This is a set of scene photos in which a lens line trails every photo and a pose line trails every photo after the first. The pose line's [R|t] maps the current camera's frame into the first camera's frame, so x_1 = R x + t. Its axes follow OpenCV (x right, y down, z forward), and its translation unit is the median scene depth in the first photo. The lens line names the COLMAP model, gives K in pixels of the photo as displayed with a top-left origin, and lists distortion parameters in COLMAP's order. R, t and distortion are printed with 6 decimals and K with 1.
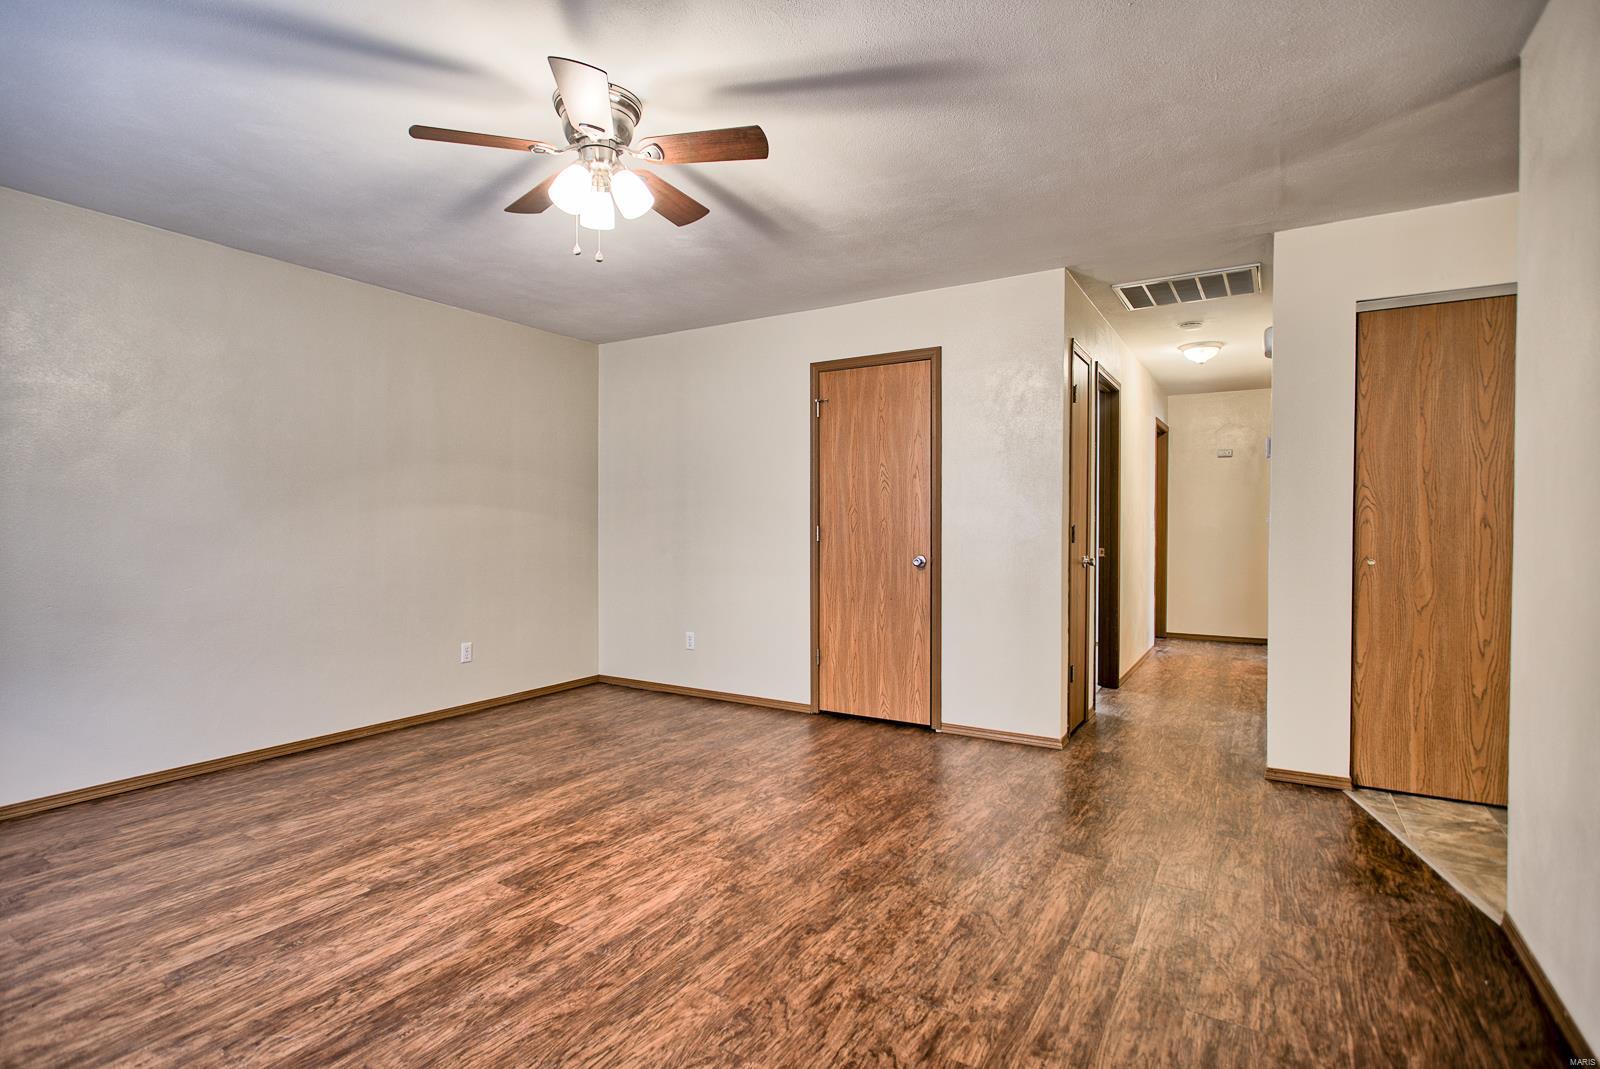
lens RADIAL K [[788.4, 0, 777.7], [0, 788.4, 535.0], [0, 0, 1]] dist [-0.009371, -0.000182]
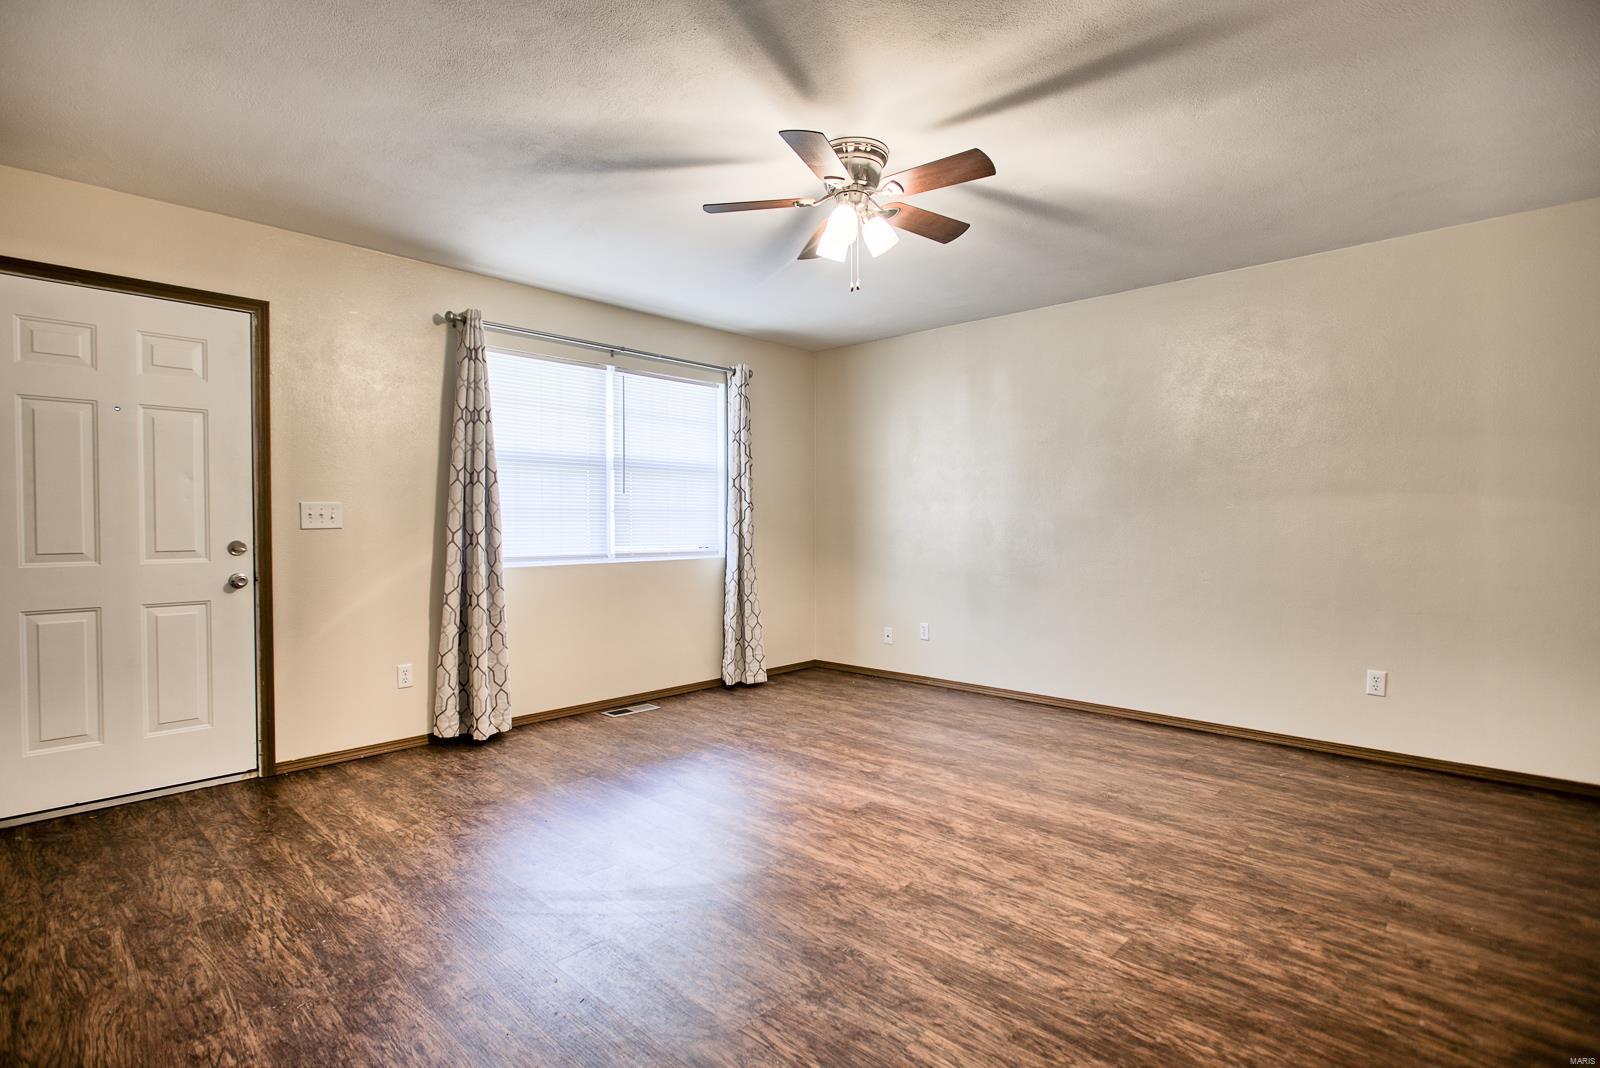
lens RADIAL K [[775.6, 0, 792.2], [0, 775.6, 531.0], [0, 0, 1]] dist [-0.008795, 0.000072]
pose [[-0.196229, 0.014835, -0.980446, 0.850092], [-0.010168, 0.999801, 0.017163, -0.014500], [0.980505, 0.013337, -0.196039, 1.066508]]
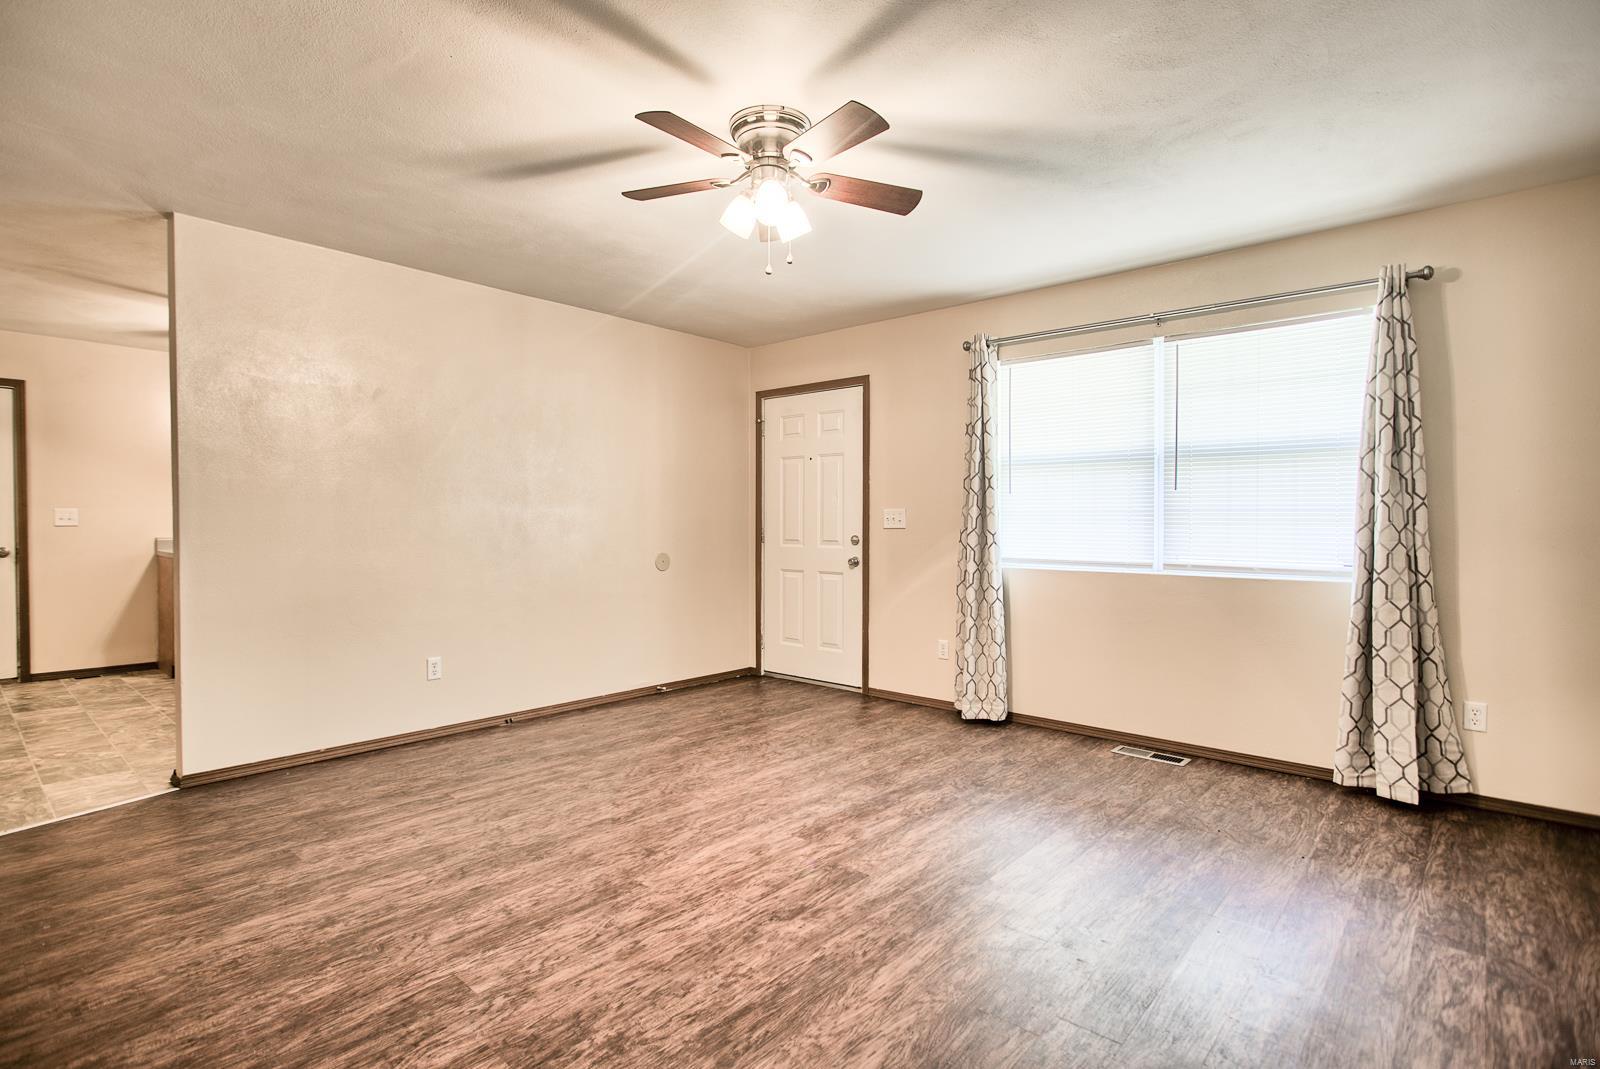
lens RADIAL K [[775.6, 0, 792.2], [0, 775.6, 531.5], [0, 0, 1]] dist [-0.008795, 0.000072]
pose [[-0.987347, -0.002973, 0.158547, -0.397258], [0.000853, 0.999710, 0.024058, -0.025017], [-0.158572, 0.023889, -0.987058, 1.905212]]
